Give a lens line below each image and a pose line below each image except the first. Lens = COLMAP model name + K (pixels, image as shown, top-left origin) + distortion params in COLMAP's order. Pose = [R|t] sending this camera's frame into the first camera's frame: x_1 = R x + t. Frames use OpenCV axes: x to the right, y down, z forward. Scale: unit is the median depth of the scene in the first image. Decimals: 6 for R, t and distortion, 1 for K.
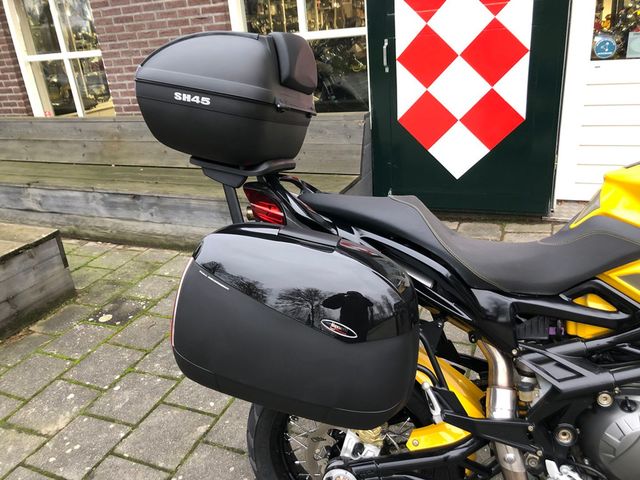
lens RADIAL K [[520.4, 0, 316.1], [0, 520.4, 241.9], [0, 0, 1]] dist [0.037869, -0.040820]
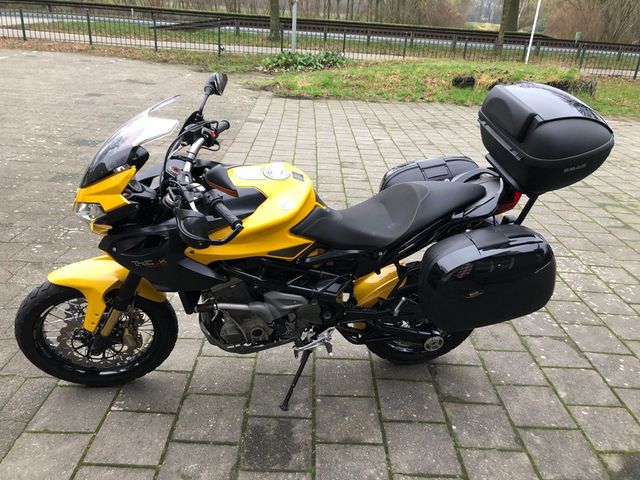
lens RADIAL K [[520.4, 0, 321.1], [0, 520.4, 240.7], [0, 0, 1]] dist [0.037869, -0.040820]
pose [[-0.913797, 0.189280, -0.359371, 0.463074], [-0.139104, 0.685431, 0.714726, -0.475259], [0.381608, 0.703105, -0.600016, 0.856691]]
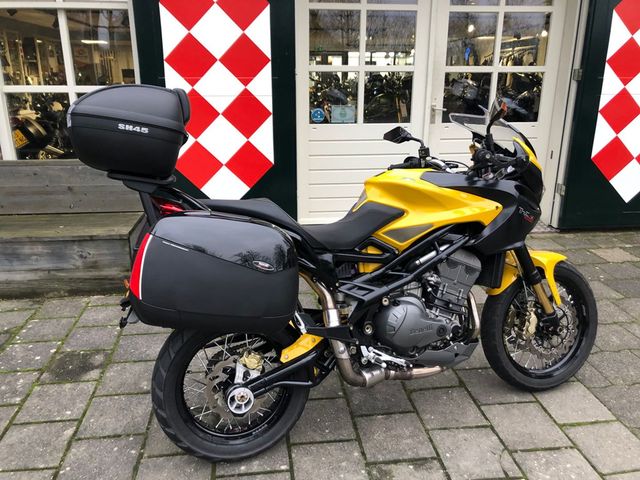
lens RADIAL K [[520.4, 0, 315.9], [0, 520.4, 237.1], [0, 0, 1]] dist [0.037869, -0.040820]
pose [[0.855581, -0.066346, 0.513399, -0.209710], [0.126451, 0.988495, -0.082988, 0.075849], [-0.501987, 0.135923, 0.854128, -0.163714]]
